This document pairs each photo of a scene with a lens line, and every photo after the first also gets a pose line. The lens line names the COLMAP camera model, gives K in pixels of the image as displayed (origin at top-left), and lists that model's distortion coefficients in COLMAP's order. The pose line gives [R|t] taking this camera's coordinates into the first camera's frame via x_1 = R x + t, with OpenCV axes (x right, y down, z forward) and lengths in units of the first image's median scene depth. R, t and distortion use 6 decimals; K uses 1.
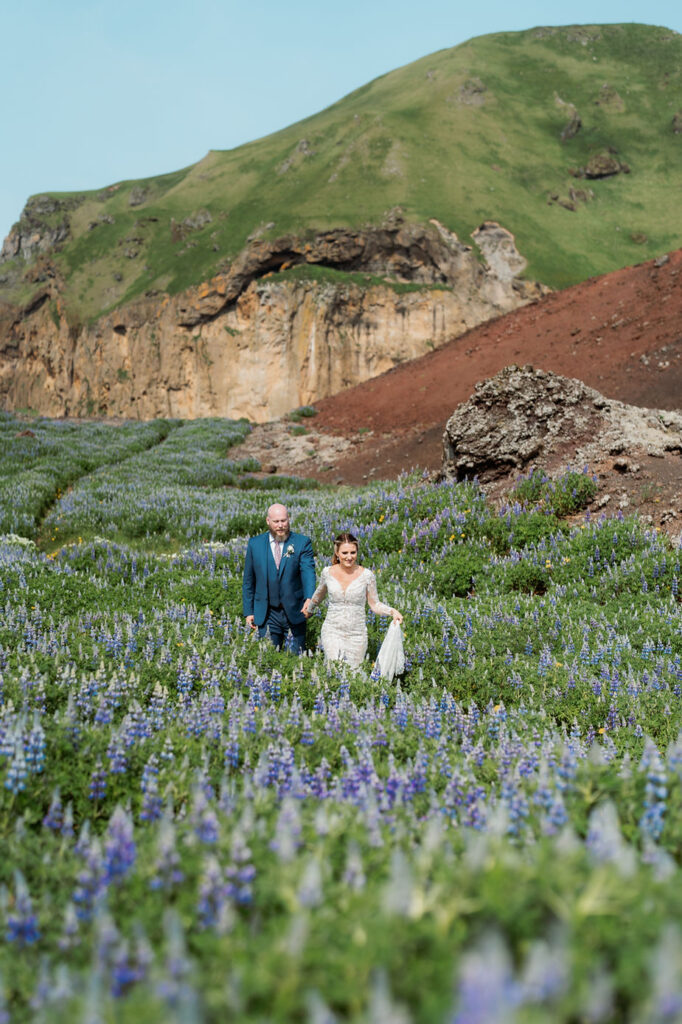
lens RADIAL K [[1417.4, 0, 341.0], [0, 1417.4, 512.0], [0, 0, 1]] dist [-0.107185, 0.384807]
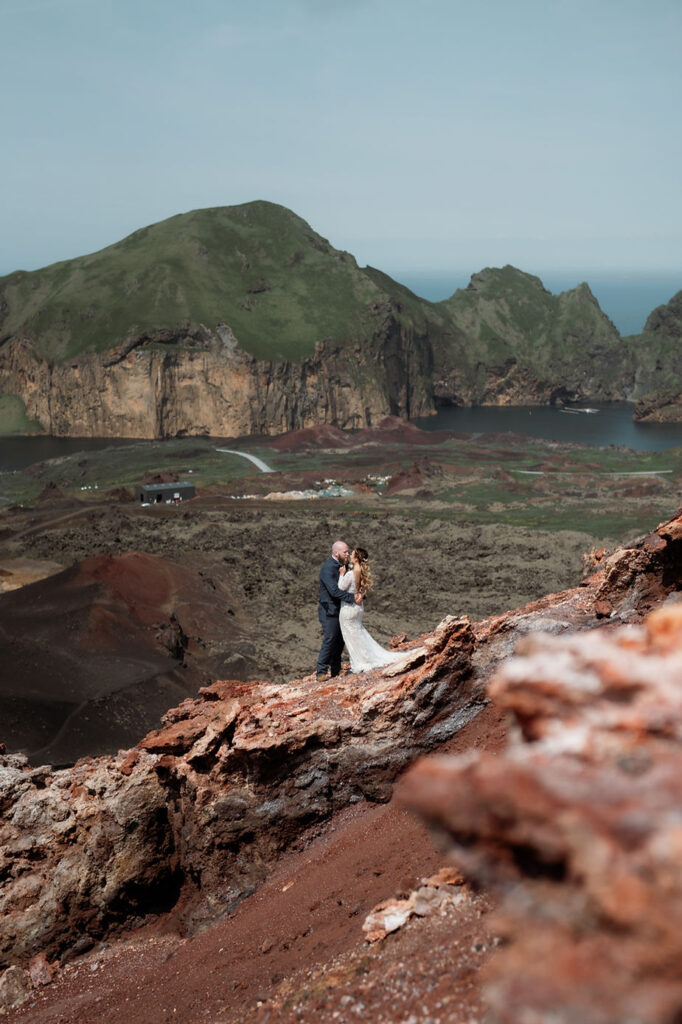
lens RADIAL K [[1417.4, 0, 341.0], [0, 1417.4, 512.0], [0, 0, 1]] dist [-0.107185, 0.384807]
pose [[0.962680, -0.069020, 0.261694, -0.386732], [0.045799, 0.994535, 0.093821, -0.089974], [-0.266739, -0.078334, 0.960580, -1.590422]]
